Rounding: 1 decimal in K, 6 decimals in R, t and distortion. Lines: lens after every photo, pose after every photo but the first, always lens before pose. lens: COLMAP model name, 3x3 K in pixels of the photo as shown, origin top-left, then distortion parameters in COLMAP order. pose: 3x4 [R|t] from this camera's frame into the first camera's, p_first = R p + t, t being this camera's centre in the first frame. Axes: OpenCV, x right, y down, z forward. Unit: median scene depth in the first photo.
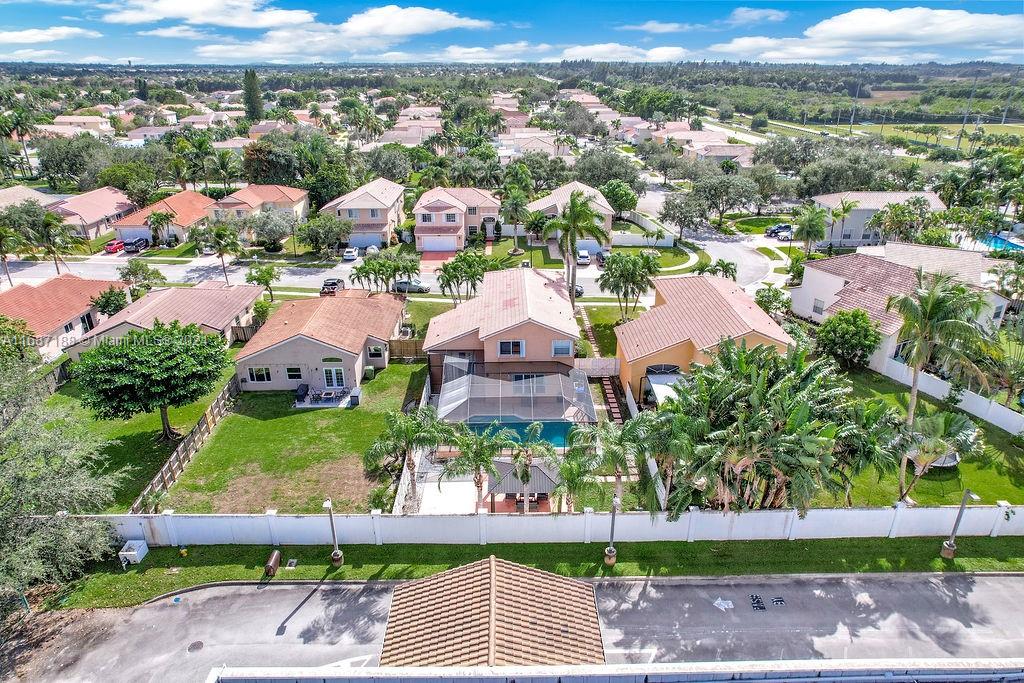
lens RADIAL K [[641.6, 0, 512.0], [0, 641.6, 341.5], [0, 0, 1]] dist [-0.072911, 0.060346]
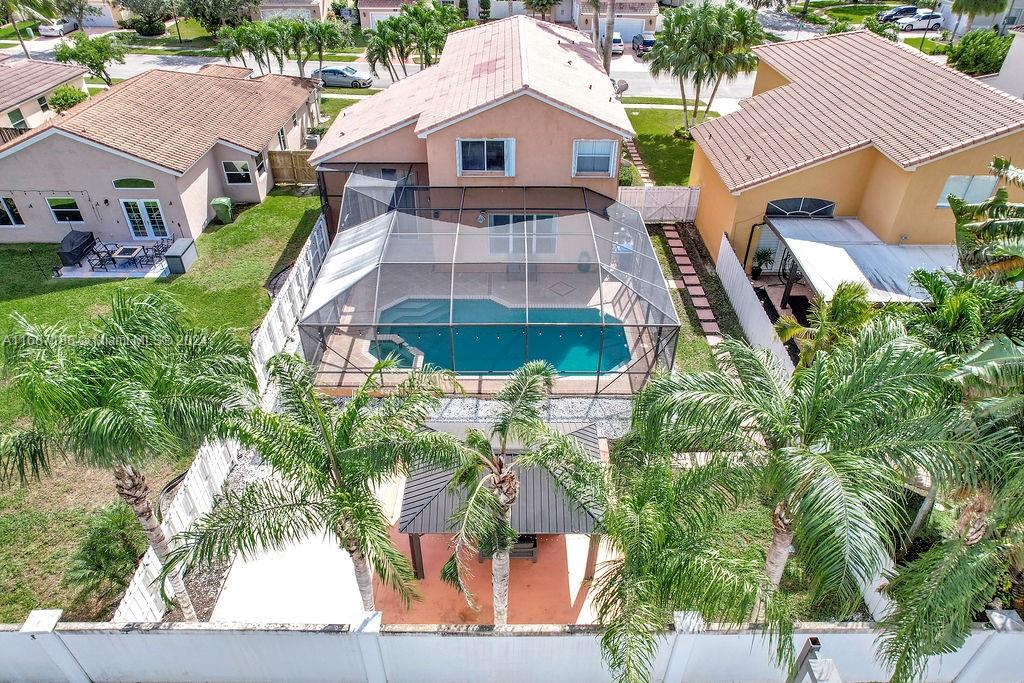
lens RADIAL K [[660.7, 0, 512.0], [0, 660.7, 341.5], [0, 0, 1]] dist [-0.065553, 0.055354]
pose [[0.999919, 0.012411, 0.002824, 0.017274], [-0.012729, 0.975334, 0.220366, 0.033646], [-0.000019, -0.220384, 0.975413, 0.467790]]
